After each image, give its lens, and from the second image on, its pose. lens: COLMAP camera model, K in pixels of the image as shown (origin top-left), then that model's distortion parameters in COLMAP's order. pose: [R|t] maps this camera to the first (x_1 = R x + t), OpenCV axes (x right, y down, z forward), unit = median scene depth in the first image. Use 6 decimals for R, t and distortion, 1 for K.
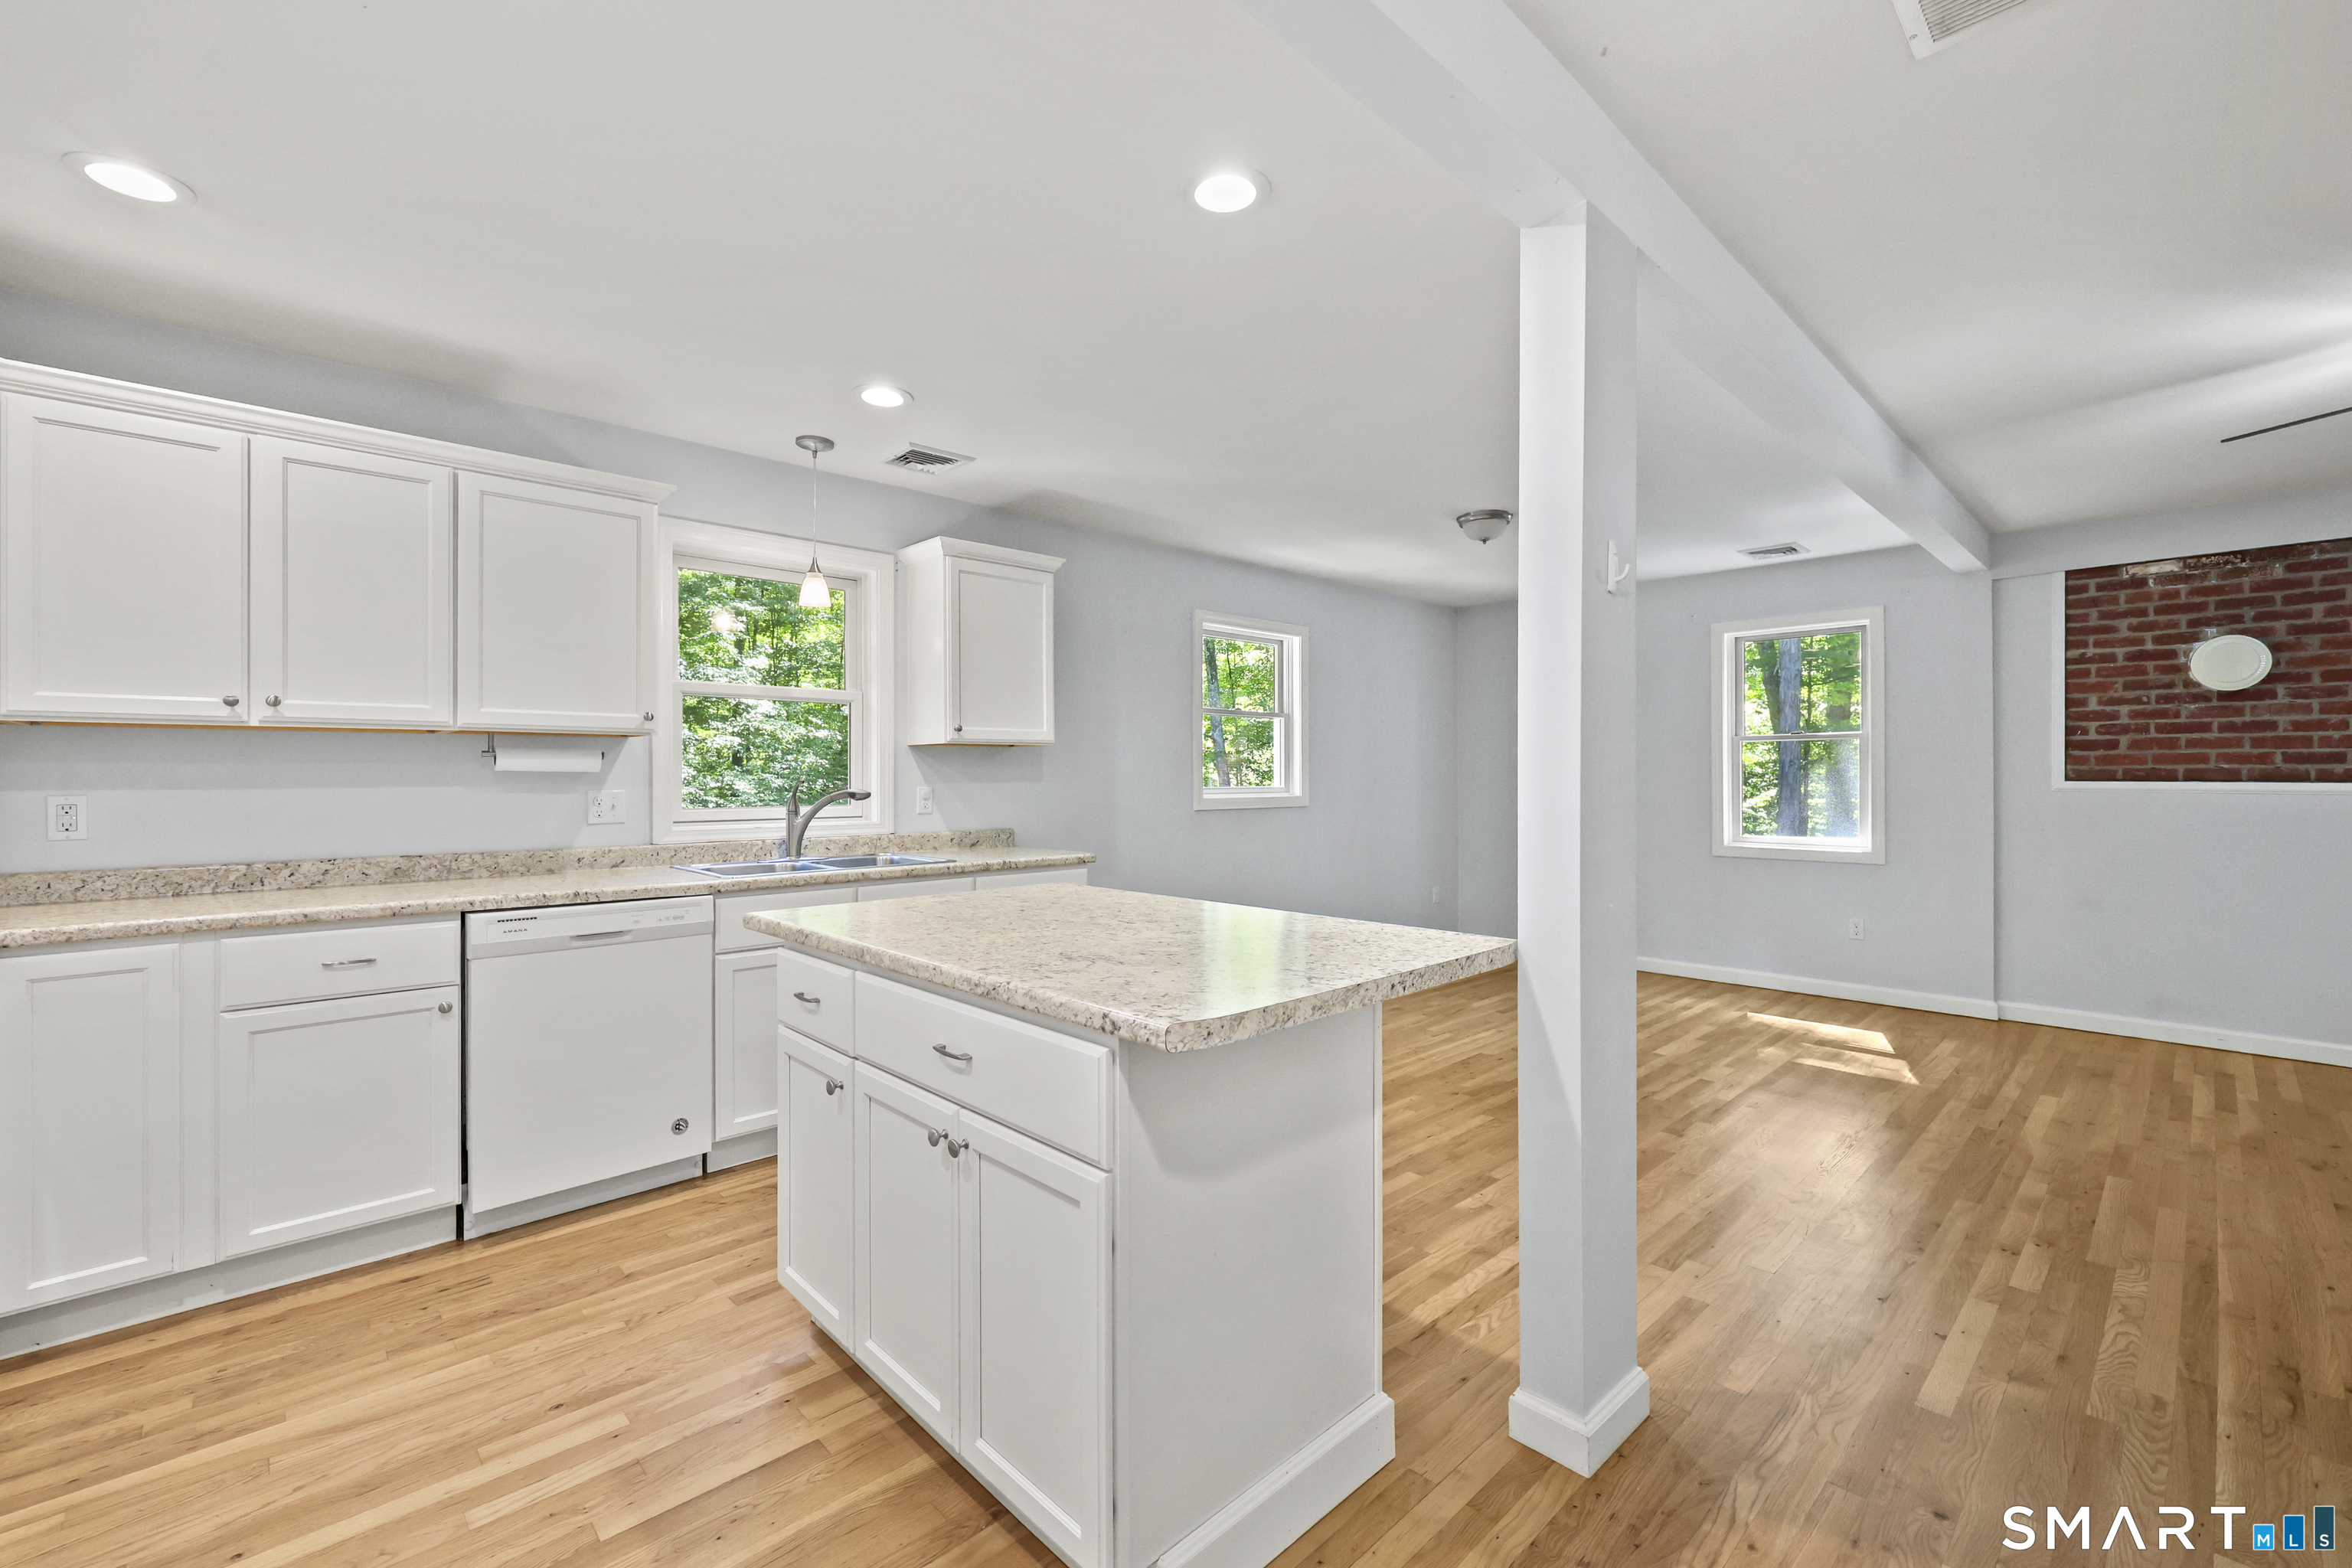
lens RADIAL K [[975.7, 0, 1179.7], [0, 975.7, 772.5], [0, 0, 1]] dist [-0.000371, 0.000700]
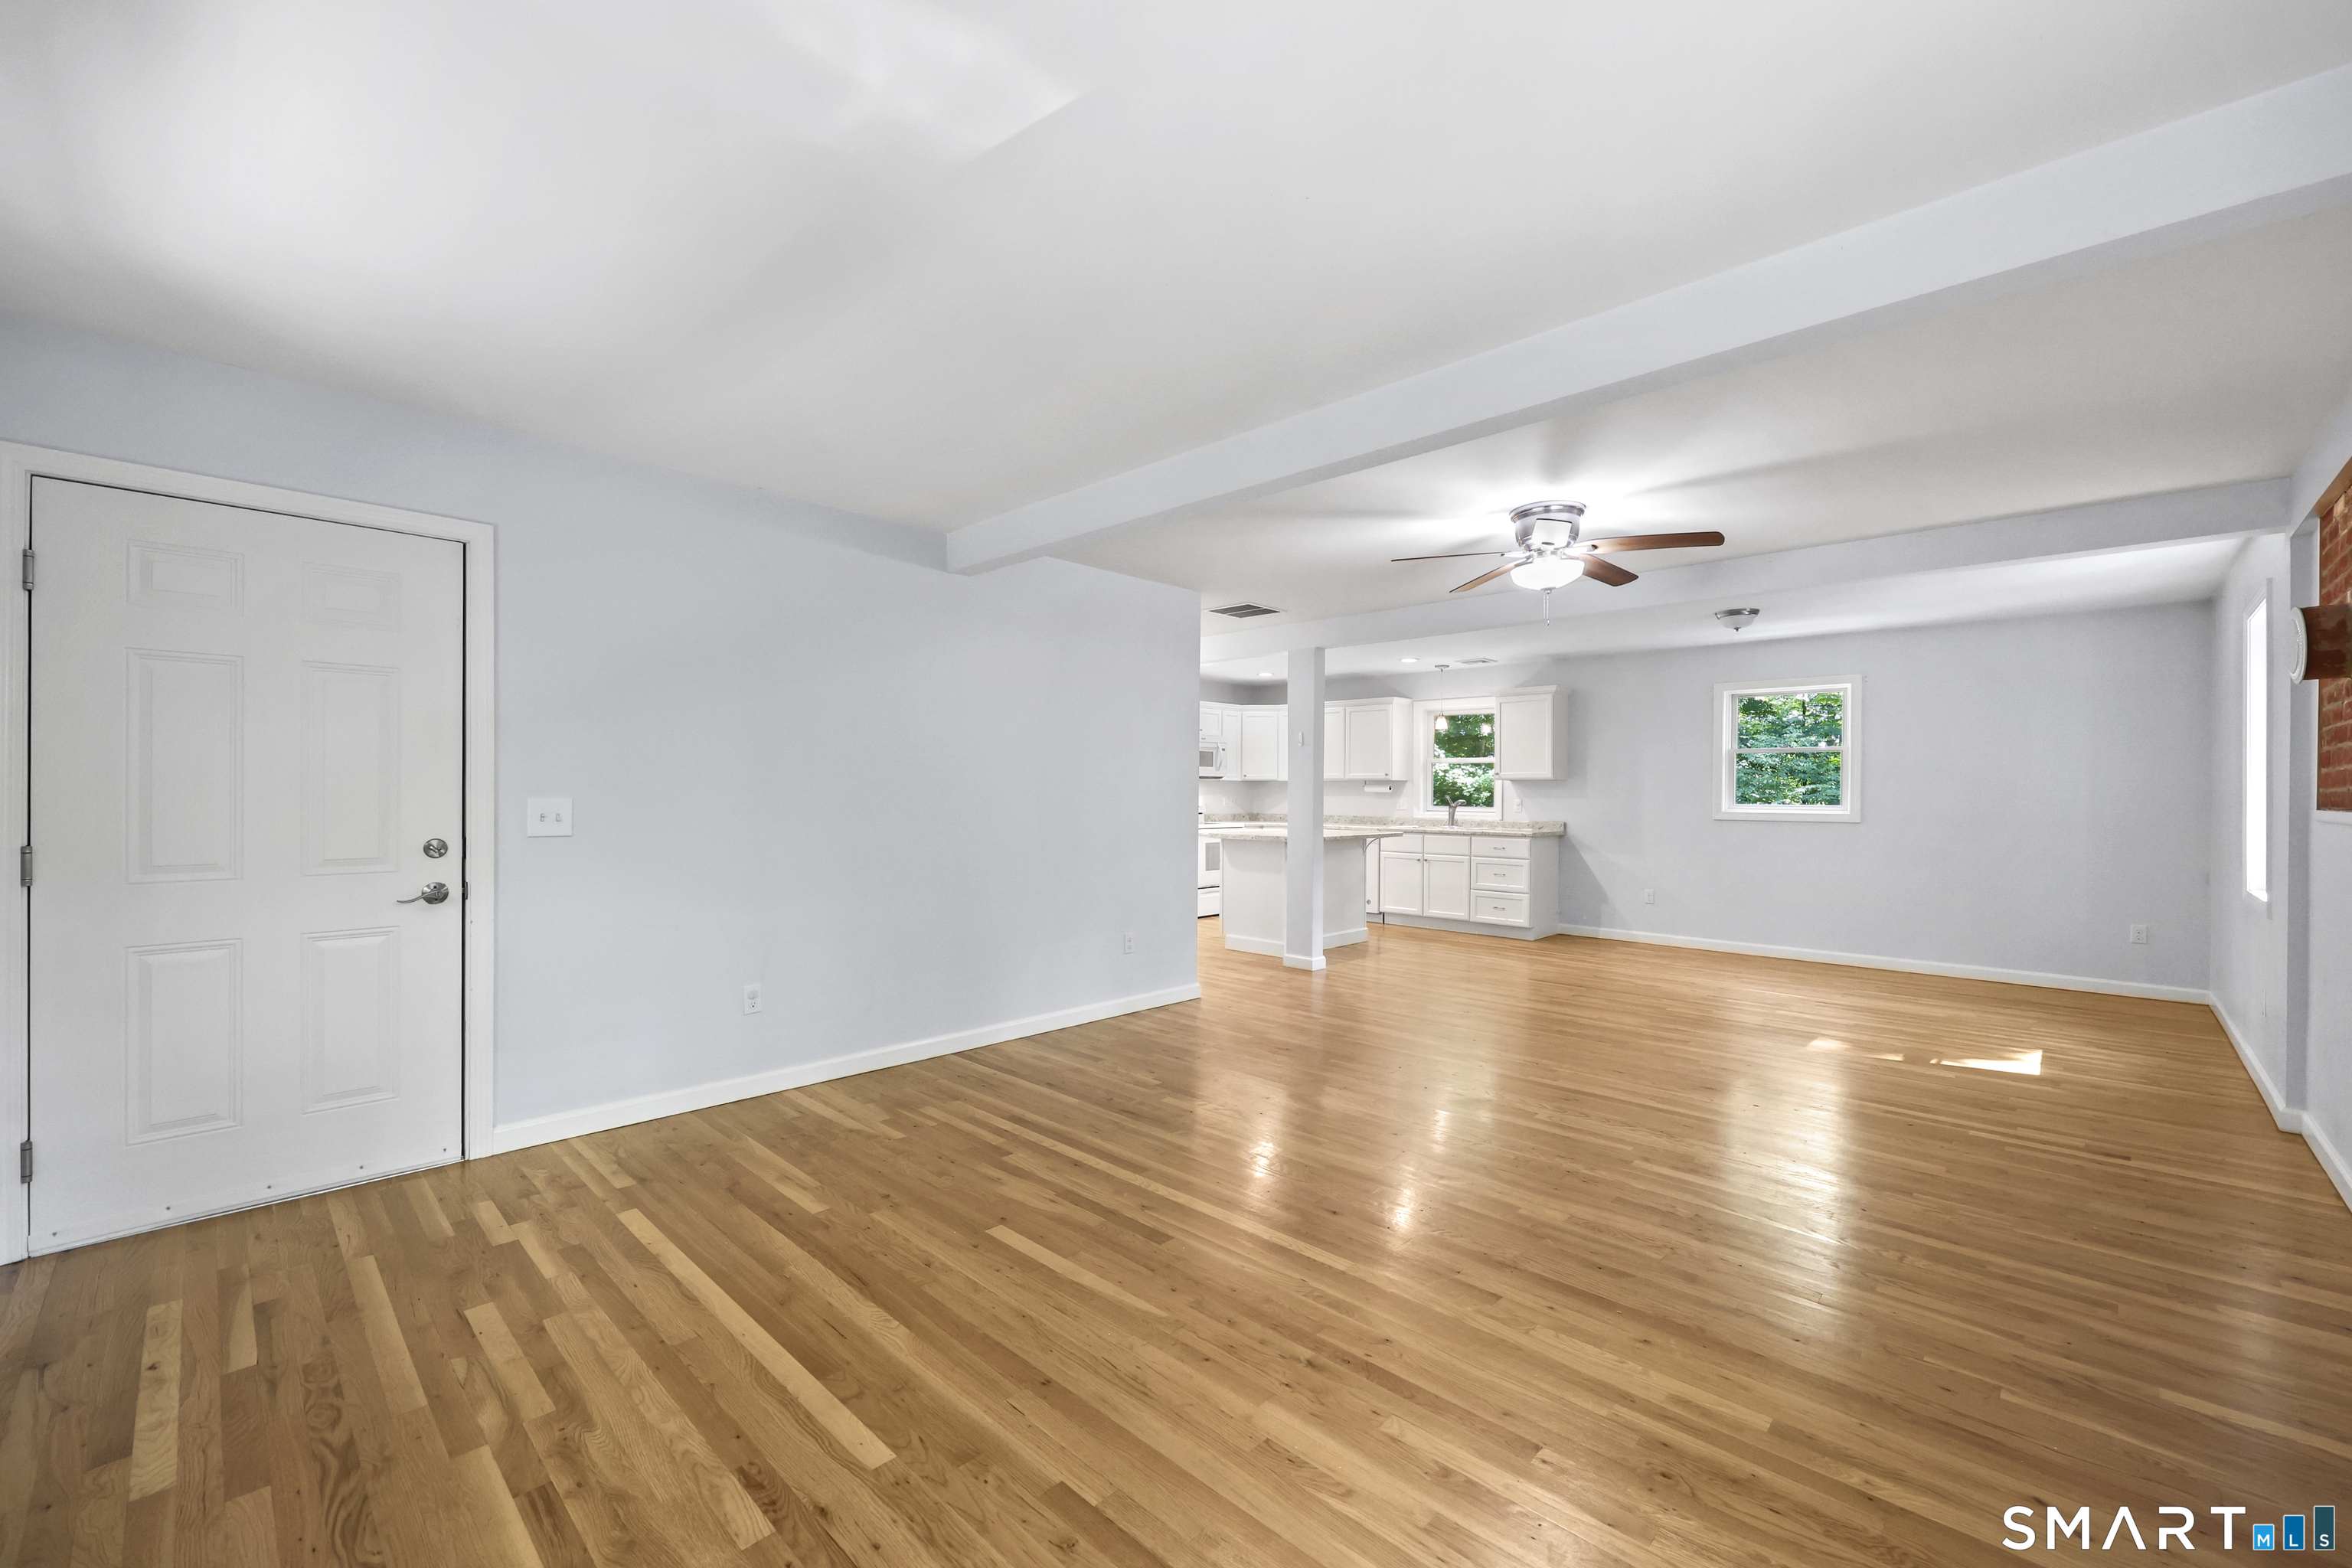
lens RADIAL K [[945.6, 0, 1172.9], [0, 945.6, 794.9], [0, 0, 1]] dist [-0.000724, -0.000278]
pose [[0.047036, 0.004442, -0.998883, 1.698252], [-0.005295, 0.999977, 0.004197, -0.000960], [0.998879, 0.005091, 0.047059, 0.136094]]
